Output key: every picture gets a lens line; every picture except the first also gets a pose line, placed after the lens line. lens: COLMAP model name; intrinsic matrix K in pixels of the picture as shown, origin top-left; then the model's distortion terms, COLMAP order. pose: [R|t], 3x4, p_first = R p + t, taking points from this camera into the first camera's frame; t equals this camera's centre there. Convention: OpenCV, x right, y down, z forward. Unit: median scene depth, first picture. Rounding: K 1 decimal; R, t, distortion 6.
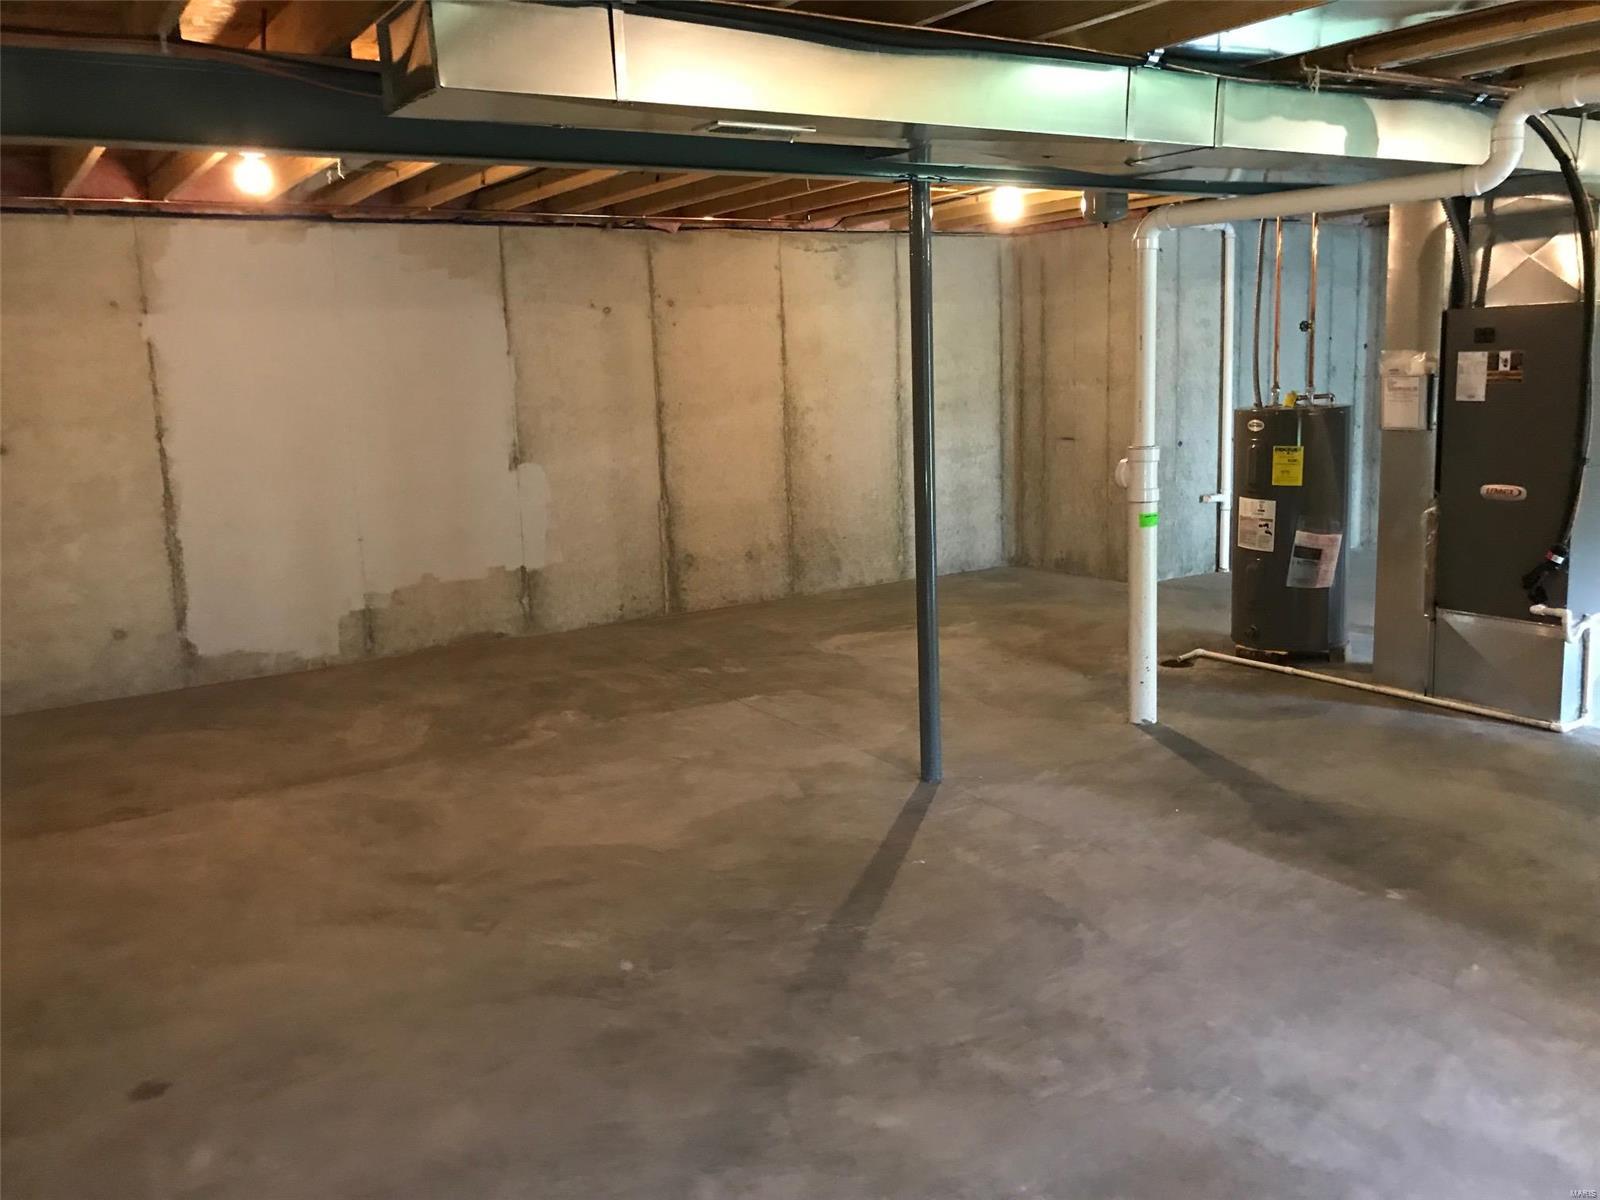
lens RADIAL K [[1352.9, 0, 809.4], [0, 1352.9, 594.3], [0, 0, 1]] dist [0.079262, -0.136945]
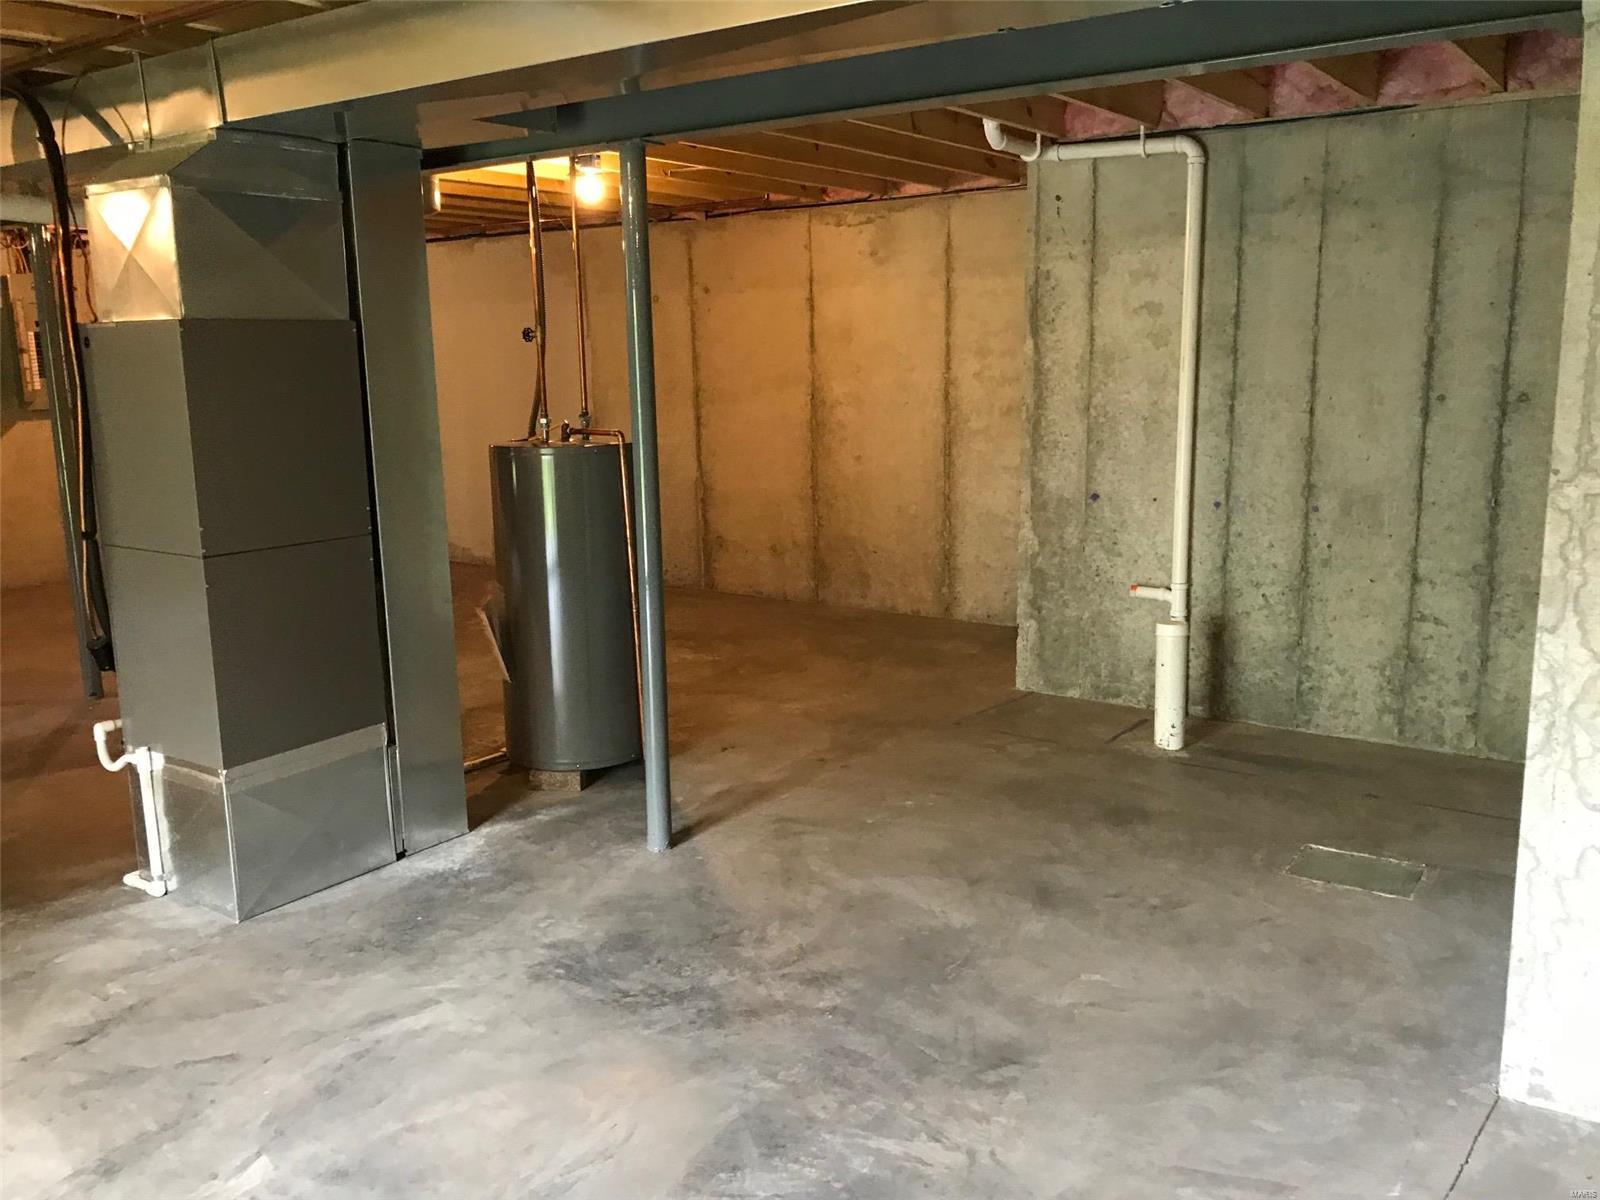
lens RADIAL K [[1352.9, 0, 809.4], [0, 1352.9, 594.3], [0, 0, 1]] dist [0.079262, -0.136945]
pose [[0.359817, 0.197617, -0.911855, 0.845466], [-0.155492, 0.976346, 0.150236, -0.145300], [0.919975, 0.087729, 0.382034, 0.652378]]
